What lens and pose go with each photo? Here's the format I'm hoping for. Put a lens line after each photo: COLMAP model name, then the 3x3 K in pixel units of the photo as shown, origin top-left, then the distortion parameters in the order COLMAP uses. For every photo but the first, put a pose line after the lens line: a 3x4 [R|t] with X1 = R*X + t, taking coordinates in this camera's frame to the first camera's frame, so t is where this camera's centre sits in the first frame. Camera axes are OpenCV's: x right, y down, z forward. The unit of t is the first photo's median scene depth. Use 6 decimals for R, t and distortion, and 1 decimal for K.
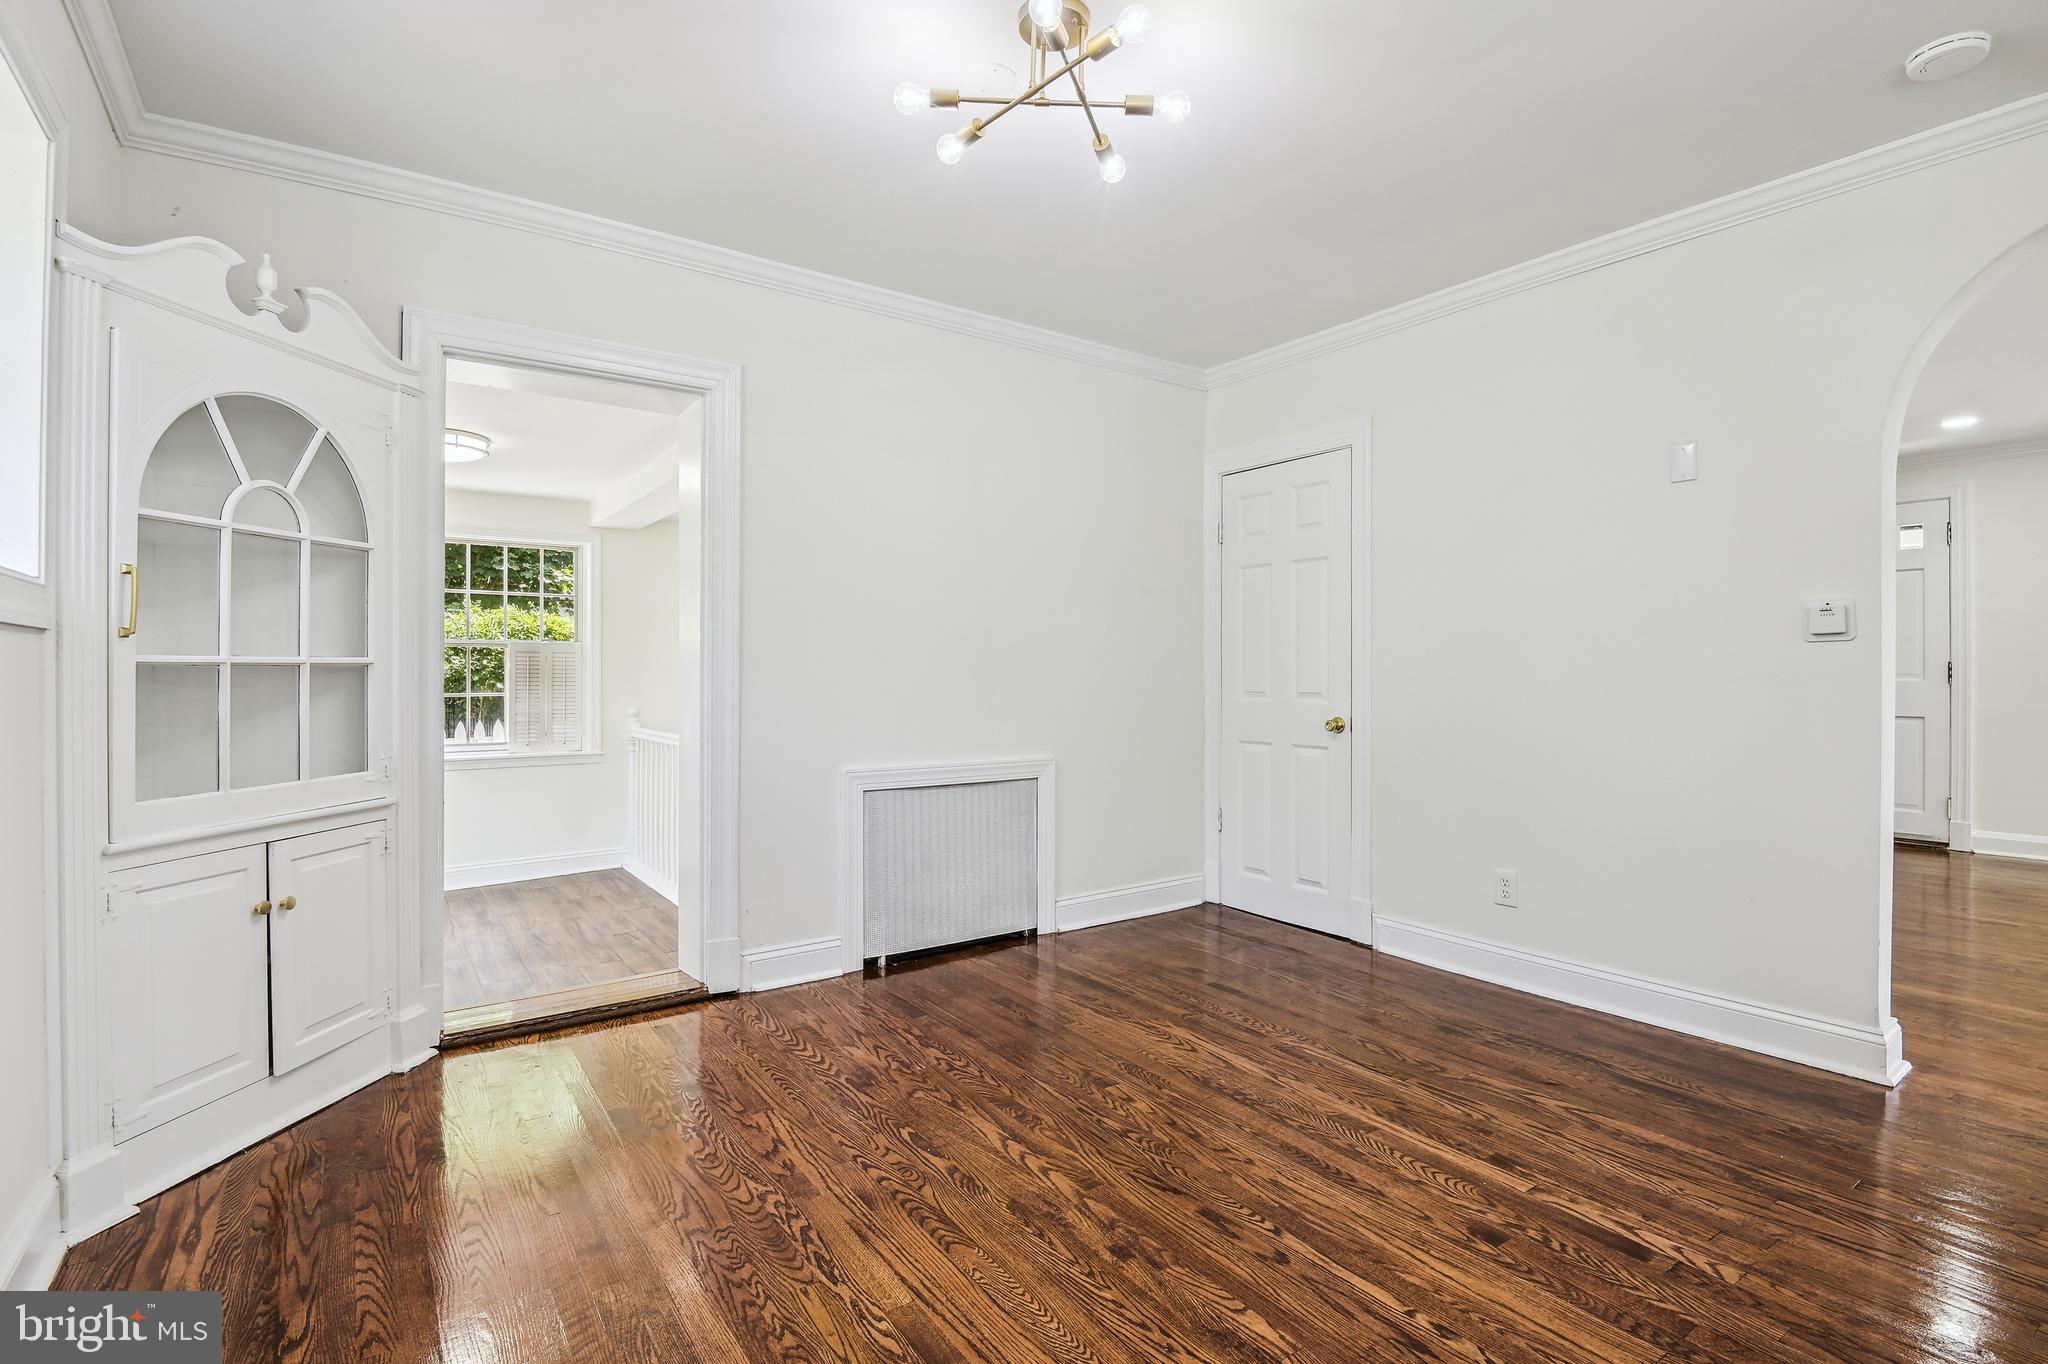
lens RADIAL K [[955.2, 0, 1024.7], [0, 955.2, 679.9], [0, 0, 1]] dist [-0.004443, -0.002384]
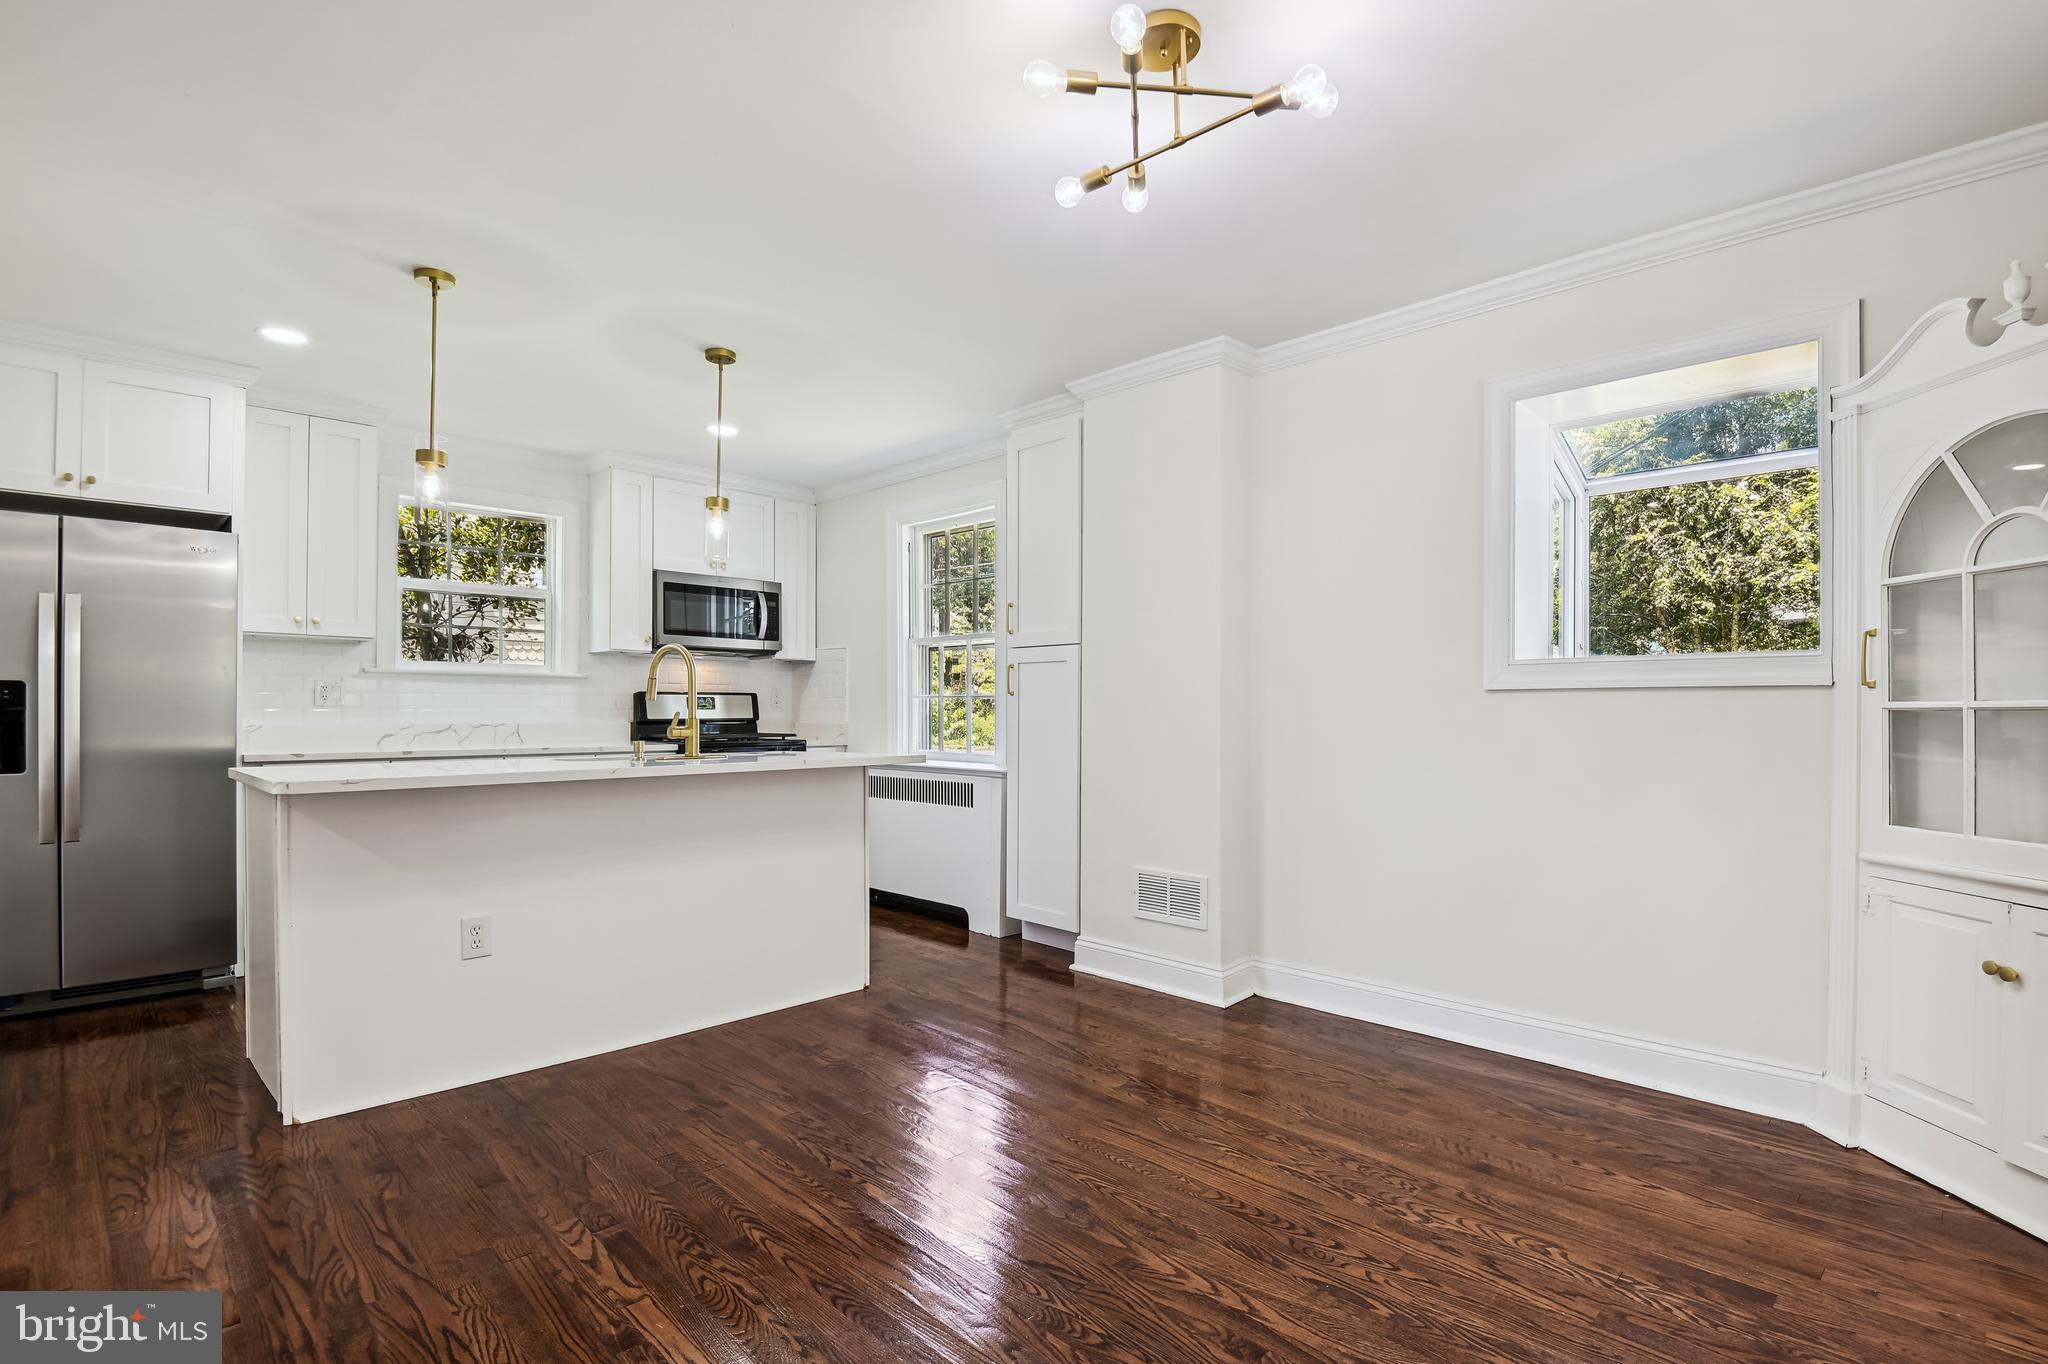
lens RADIAL K [[955.2, 0, 1003.7], [0, 955.2, 706.8], [0, 0, 1]] dist [-0.004443, -0.002384]
pose [[-0.989217, -0.004511, -0.146391, 0.334329], [-0.005478, 0.999966, 0.006202, -0.021149], [0.146358, 0.006937, -0.989207, 1.952910]]
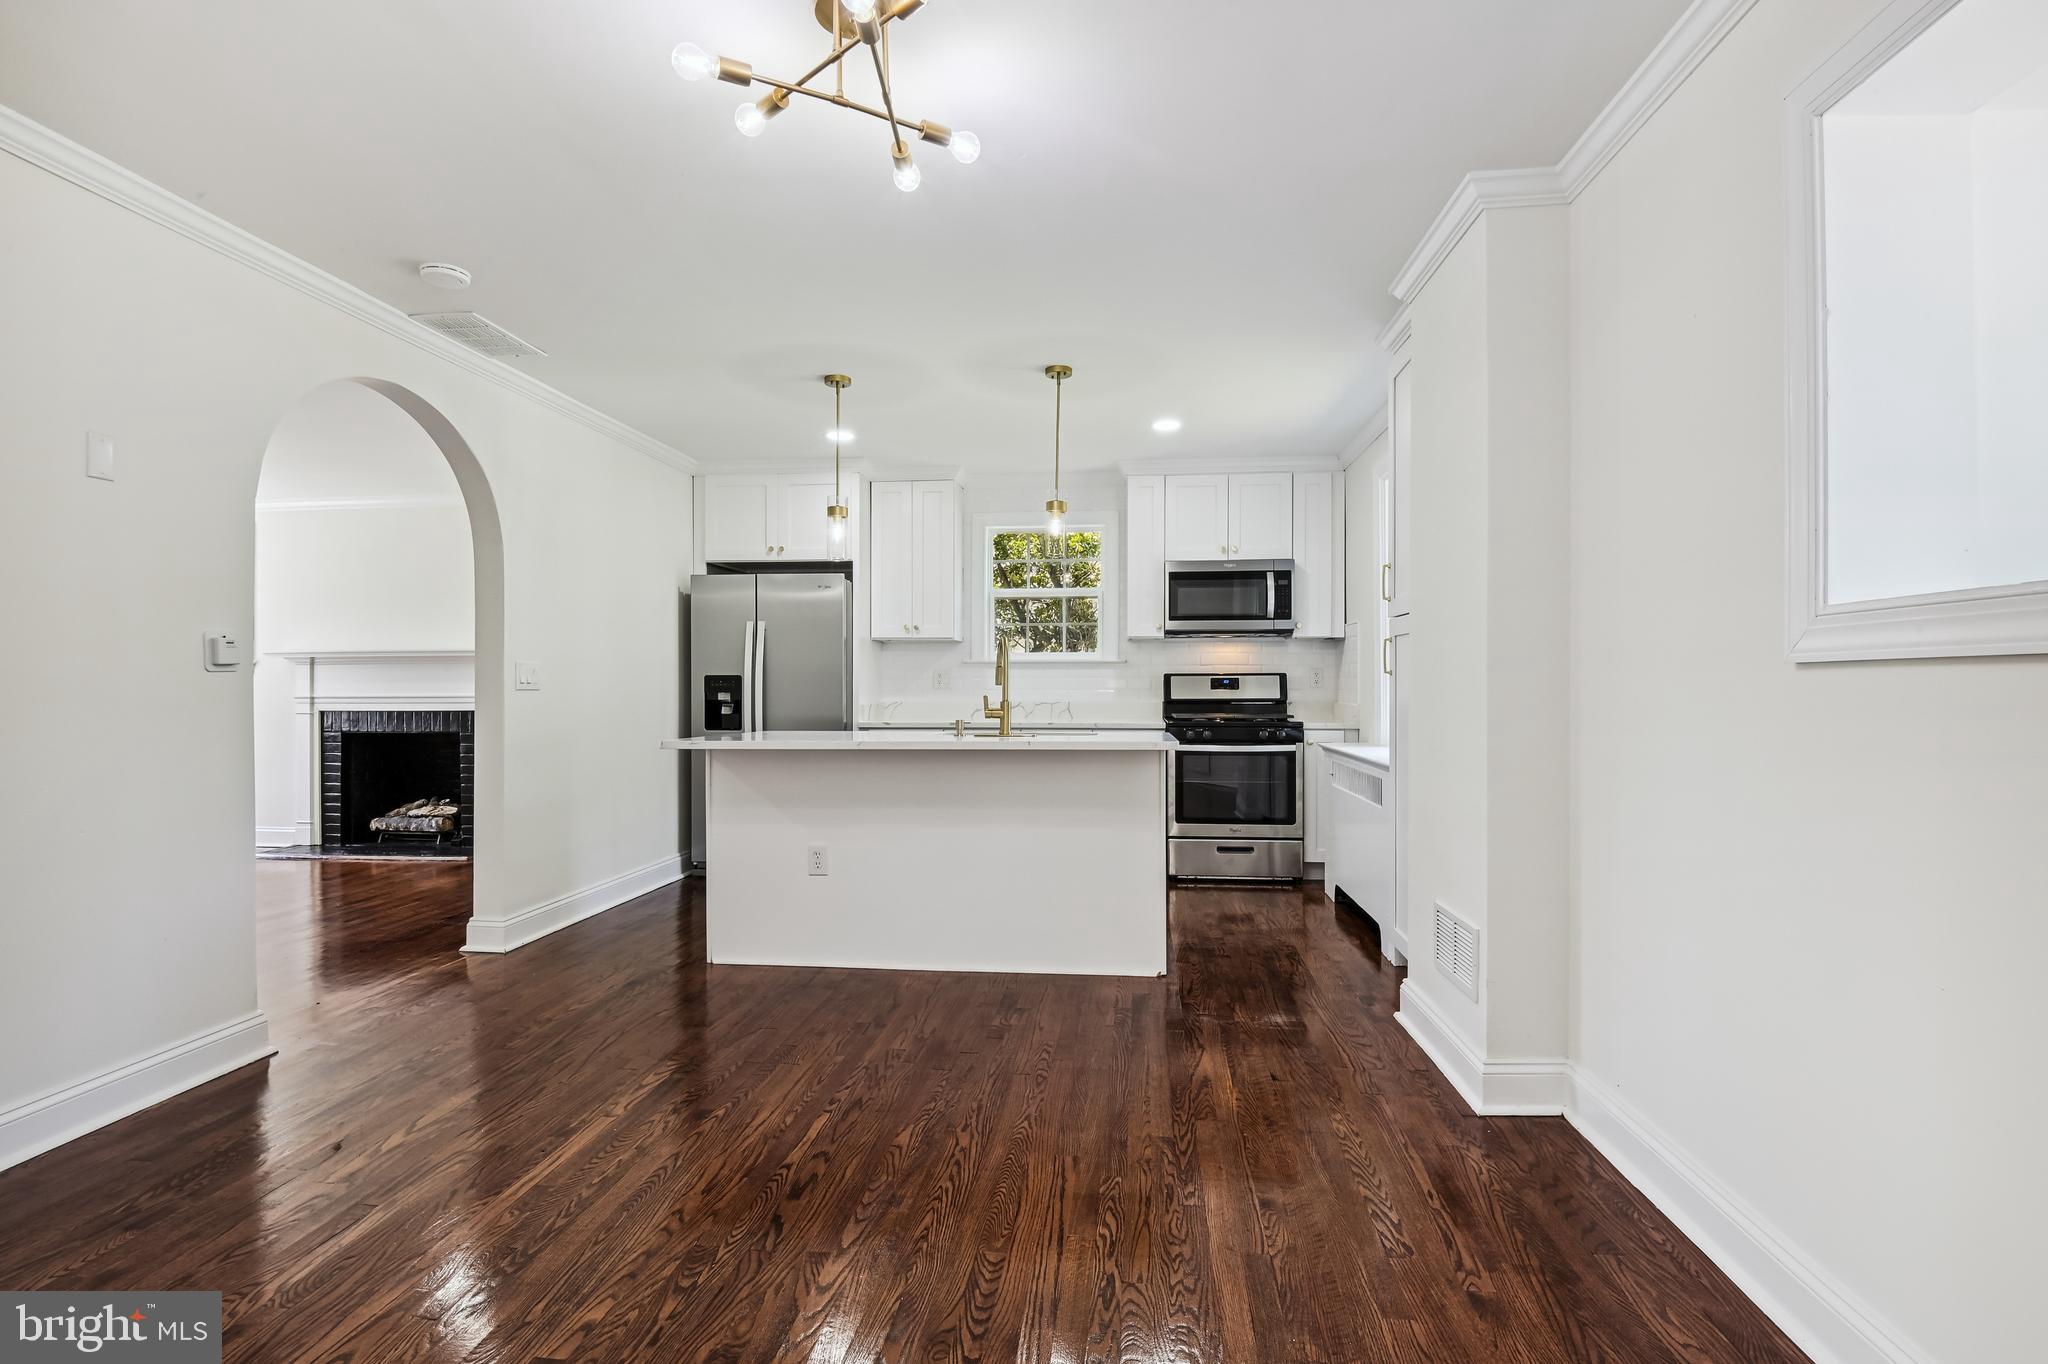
lens RADIAL K [[955.2, 0, 1038.7], [0, 955.2, 675.9], [0, 0, 1]] dist [-0.004443, -0.002384]
pose [[-0.750932, 0.005348, 0.660358, -0.729427], [0.006738, 0.999977, -0.000436, -0.036274], [-0.660346, 0.004122, -0.750951, 1.594620]]
